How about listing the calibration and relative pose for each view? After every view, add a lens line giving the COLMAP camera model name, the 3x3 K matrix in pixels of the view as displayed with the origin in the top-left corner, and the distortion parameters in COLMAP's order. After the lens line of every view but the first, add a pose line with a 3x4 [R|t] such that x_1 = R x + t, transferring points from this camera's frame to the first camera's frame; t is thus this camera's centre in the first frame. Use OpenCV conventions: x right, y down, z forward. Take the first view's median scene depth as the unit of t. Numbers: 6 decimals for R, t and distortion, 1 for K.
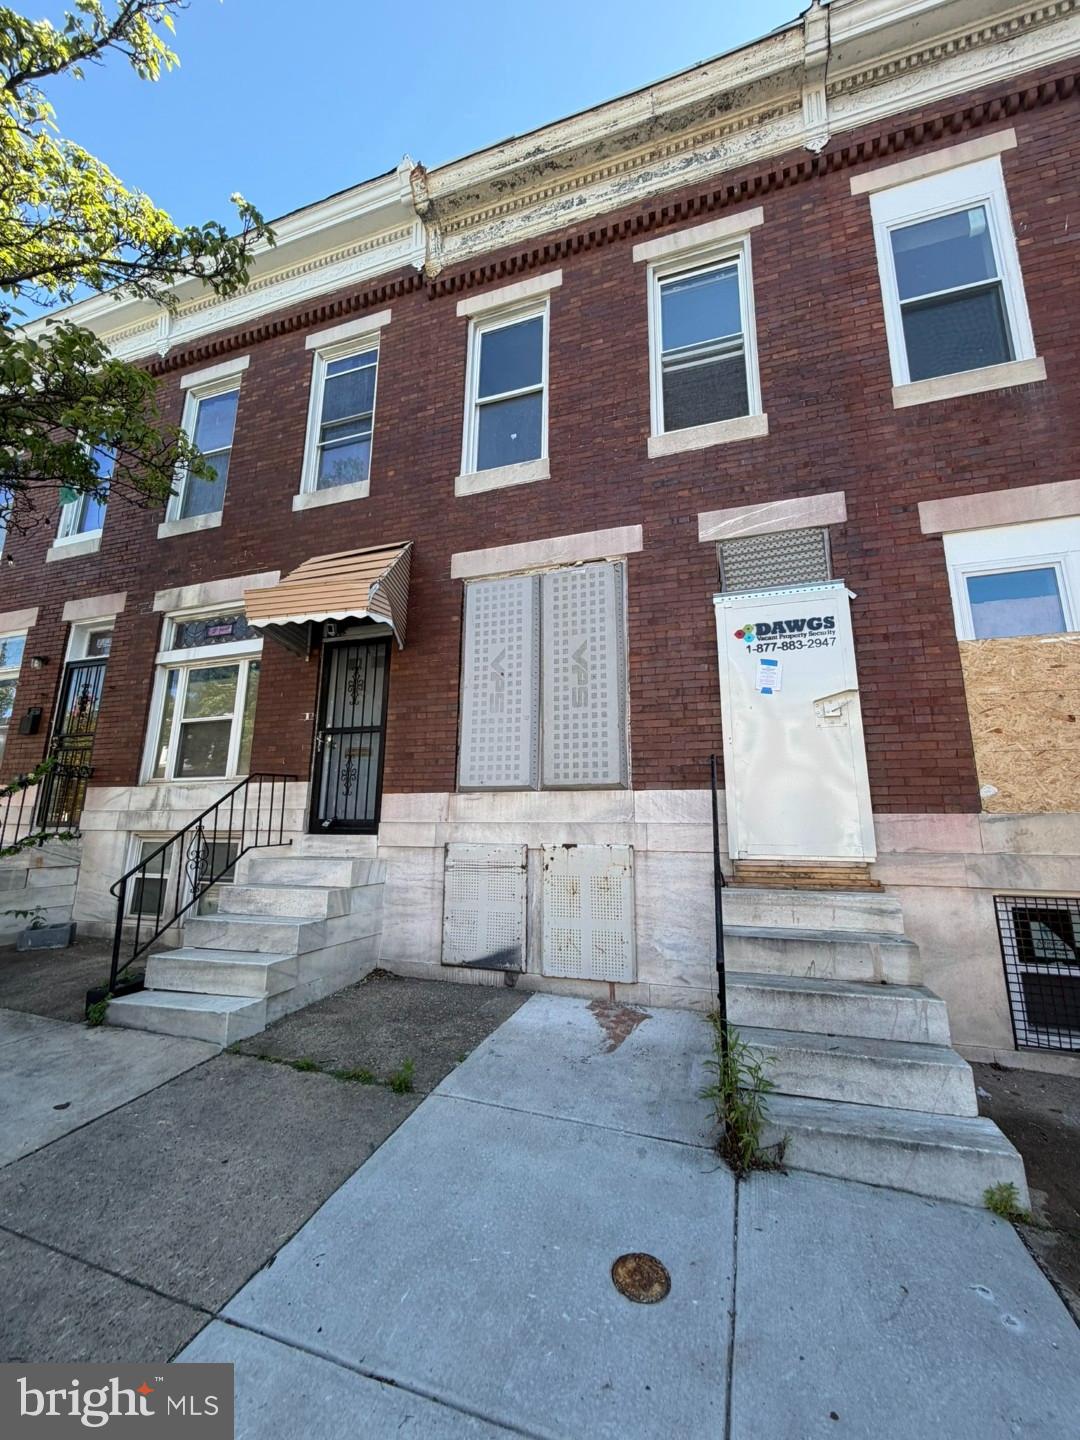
lens RADIAL K [[575.5, 0, 540.0], [0, 575.5, 720.0], [0, 0, 1]] dist [-0.000165, 0.000166]
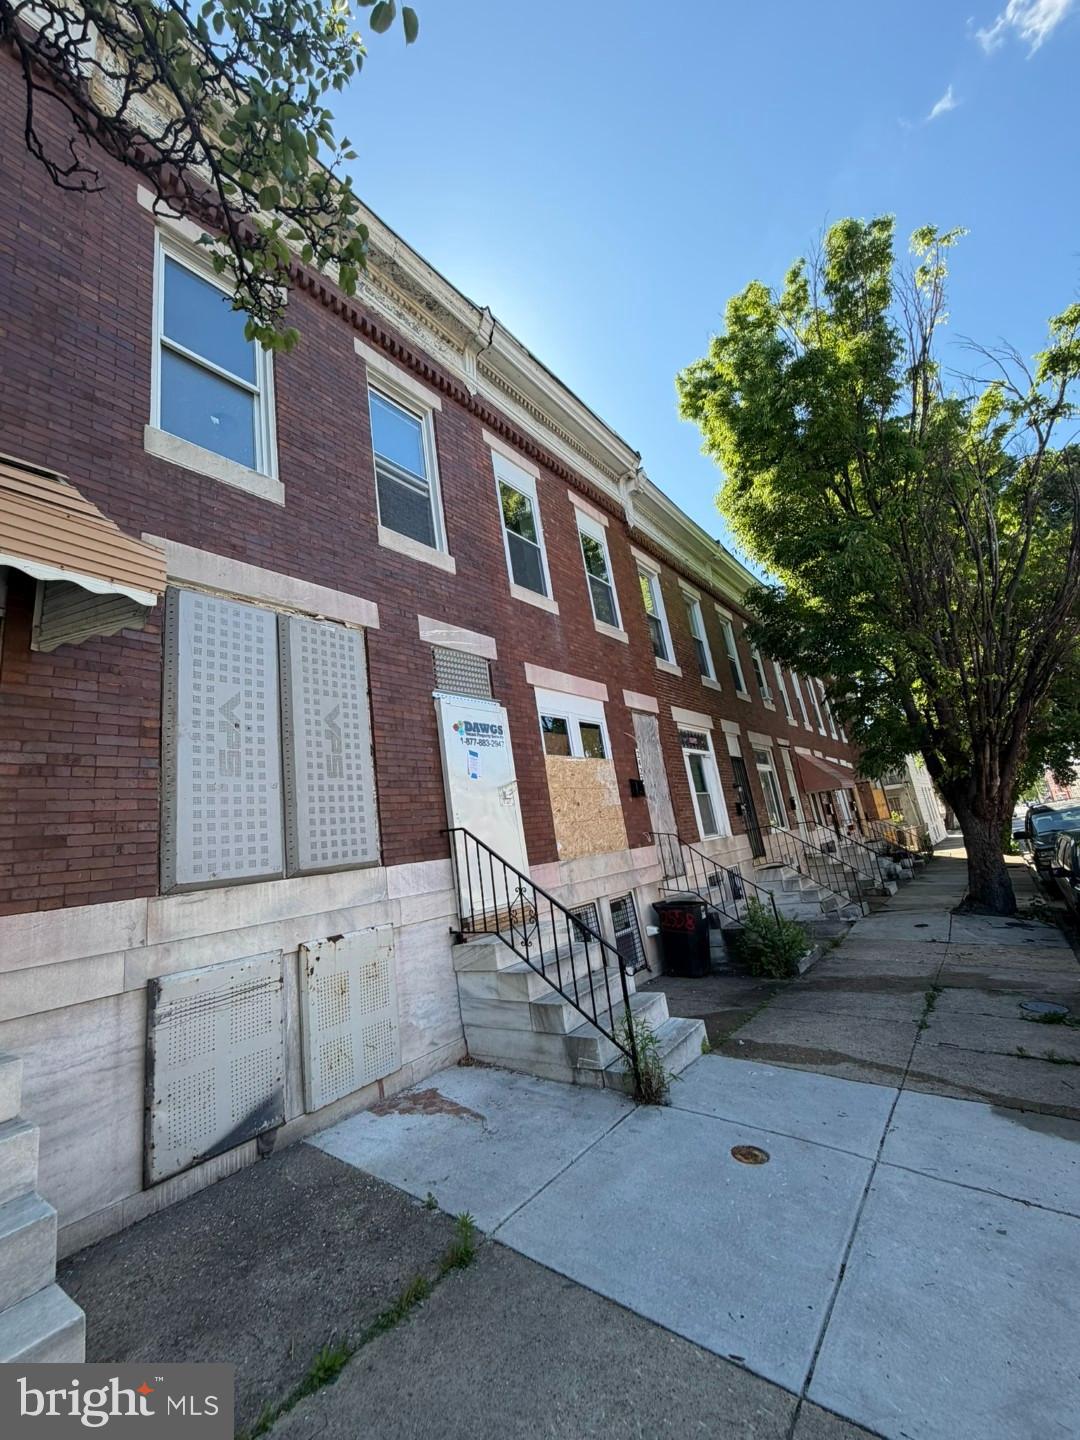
lens RADIAL K [[575.5, 0, 540.0], [0, 575.5, 720.0], [0, 0, 1]] dist [-0.000165, 0.000166]
pose [[0.326457, 0.158087, 0.931898, -0.702939], [-0.036588, 0.987289, -0.154666, 0.016562], [-0.944504, 0.016395, 0.328092, 0.415075]]
